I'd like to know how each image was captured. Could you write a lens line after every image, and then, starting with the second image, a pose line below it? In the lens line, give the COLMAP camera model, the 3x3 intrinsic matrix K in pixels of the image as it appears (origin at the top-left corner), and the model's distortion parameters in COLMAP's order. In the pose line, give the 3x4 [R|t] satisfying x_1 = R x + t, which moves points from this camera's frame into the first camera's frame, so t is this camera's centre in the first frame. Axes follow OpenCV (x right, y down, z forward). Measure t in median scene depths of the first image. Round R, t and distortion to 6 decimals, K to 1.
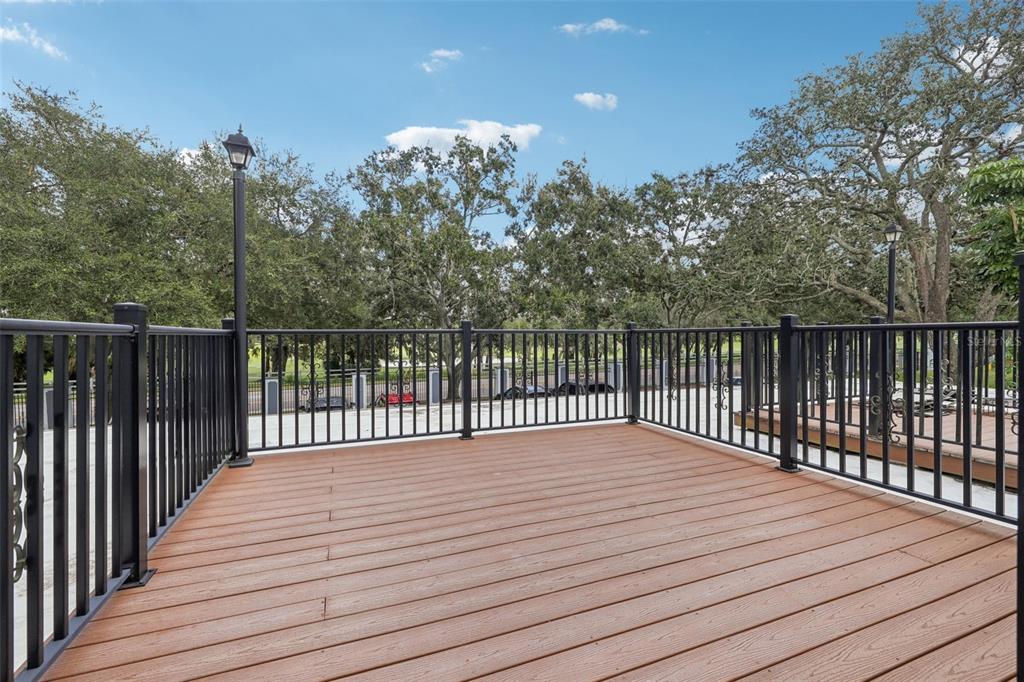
lens RADIAL K [[446.4, 0, 513.6], [0, 446.4, 338.7], [0, 0, 1]] dist [0.001163, 0.002016]
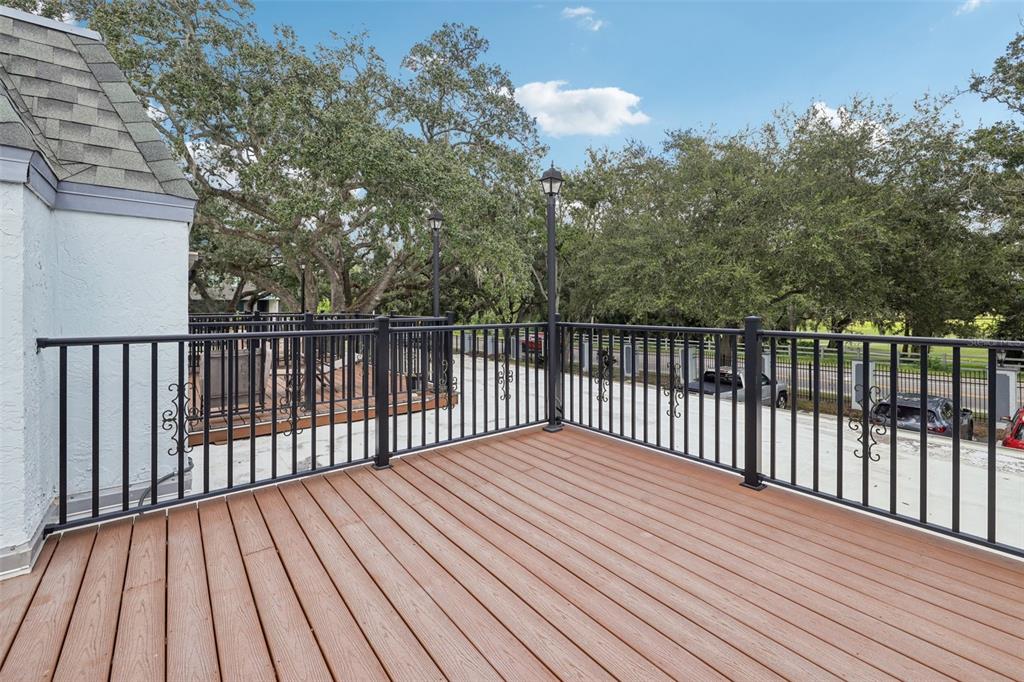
lens RADIAL K [[446.4, 0, 511.2], [0, 446.4, 305.4], [0, 0, 1]] dist [0.001163, 0.002016]
pose [[0.260914, 0.006256, -0.965342, 0.620761], [-0.004538, 0.999976, 0.005254, -0.085813], [0.965351, 0.003010, 0.260936, 0.578113]]
